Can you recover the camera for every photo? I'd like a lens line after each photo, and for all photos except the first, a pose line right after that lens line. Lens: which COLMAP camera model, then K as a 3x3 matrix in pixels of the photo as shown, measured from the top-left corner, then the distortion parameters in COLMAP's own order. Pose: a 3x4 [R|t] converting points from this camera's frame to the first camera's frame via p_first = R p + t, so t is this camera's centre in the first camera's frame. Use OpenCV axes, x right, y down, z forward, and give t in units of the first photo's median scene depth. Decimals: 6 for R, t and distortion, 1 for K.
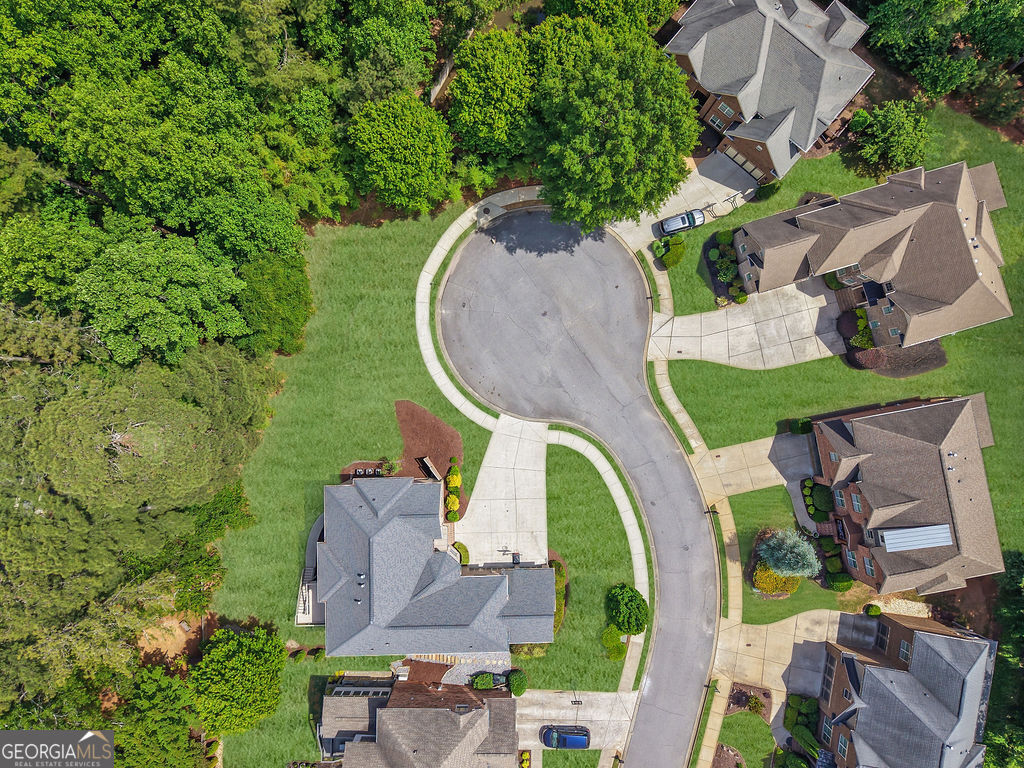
lens RADIAL K [[679.9, 0, 511.6], [0, 679.9, 380.1], [0, 0, 1]] dist [0.001017, -0.008364]
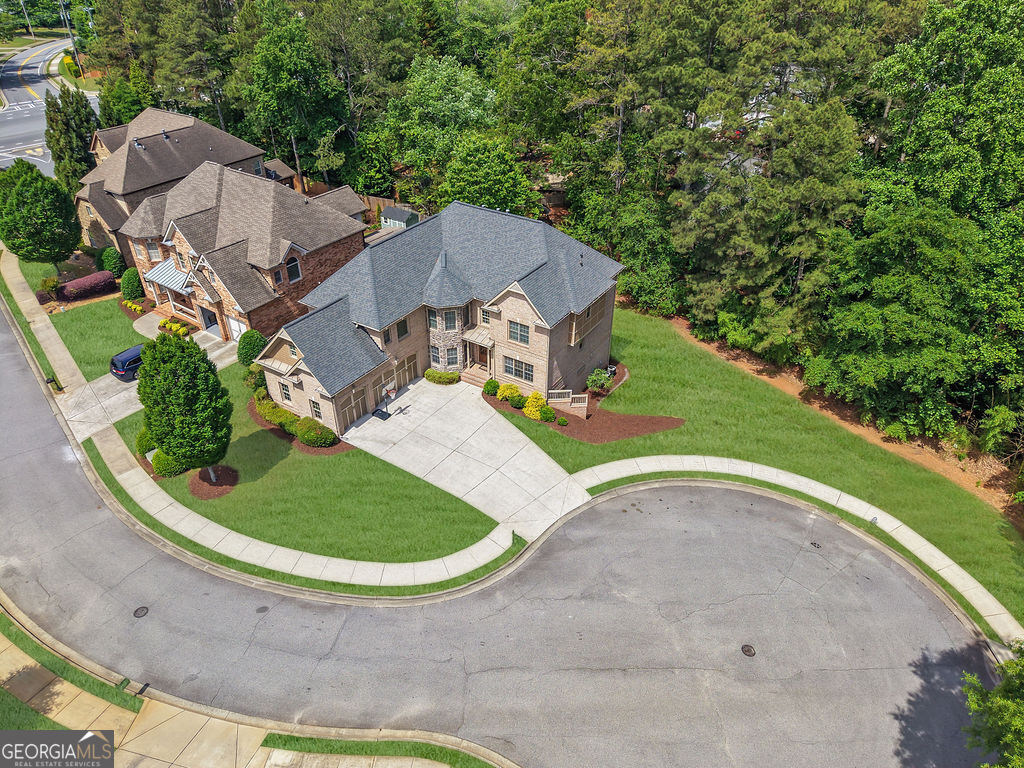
lens RADIAL K [[679.9, 0, 518.3], [0, 679.9, 387.8], [0, 0, 1]] dist [0.001017, -0.008364]
pose [[-0.554740, 0.460072, -0.693251, 0.359002], [-0.830995, -0.264952, 0.489129, -0.146224], [0.041356, 0.847428, 0.529297, 0.636057]]
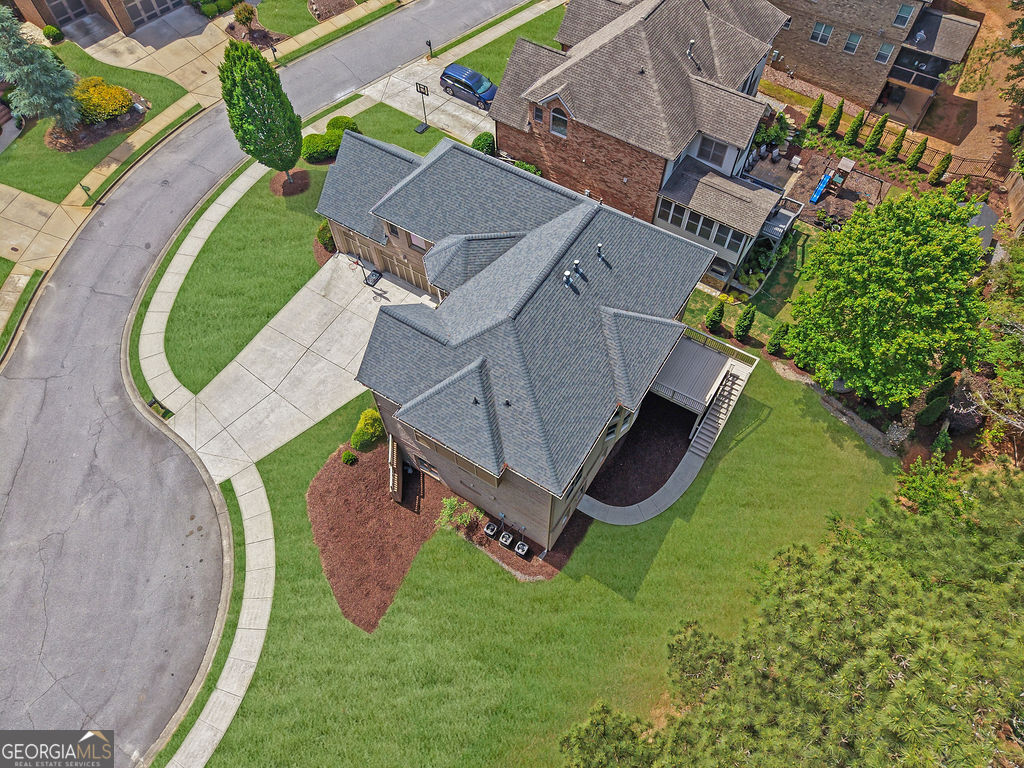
lens RADIAL K [[679.9, 0, 513.1], [0, 679.9, 390.1], [0, 0, 1]] dist [0.001017, -0.008364]
pose [[-0.836889, -0.471616, 0.277840, -0.302035], [0.546105, -0.684861, 0.482425, -0.024300], [-0.037237, 0.555466, 0.830705, 0.546429]]
